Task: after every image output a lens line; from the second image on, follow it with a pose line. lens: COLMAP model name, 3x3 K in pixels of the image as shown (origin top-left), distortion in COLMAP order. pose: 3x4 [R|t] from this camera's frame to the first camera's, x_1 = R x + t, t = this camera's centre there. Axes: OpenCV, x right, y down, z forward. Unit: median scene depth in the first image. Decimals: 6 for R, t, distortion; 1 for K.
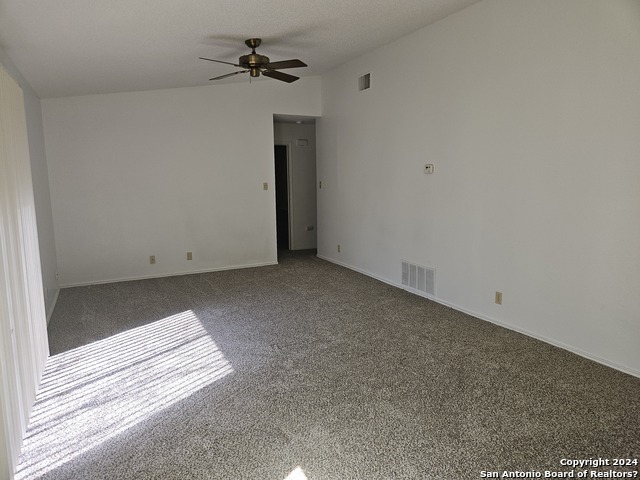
lens RADIAL K [[428.5, 0, 320.3], [0, 428.5, 239.7], [0, 0, 1]] dist [-0.003429, -0.011097]
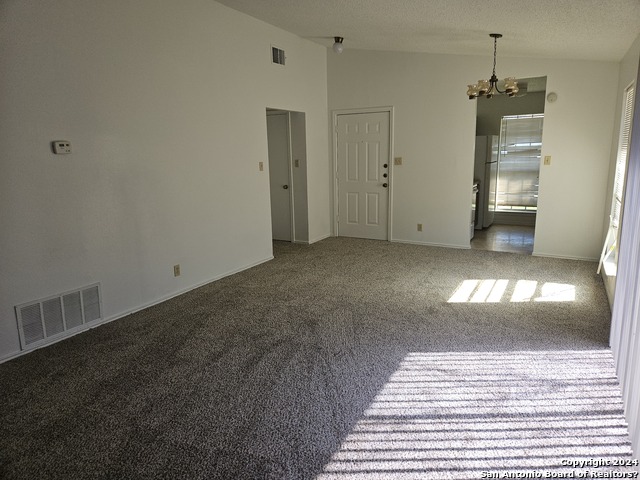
lens RADIAL K [[428.5, 0, 319.3], [0, 428.5, 240.0], [0, 0, 1]] dist [-0.003429, -0.011097]
pose [[-0.555878, -0.161032, 0.815517, -0.782649], [0.152617, 0.944610, 0.290551, -0.230848], [-0.817134, 0.285973, -0.500512, 1.473759]]
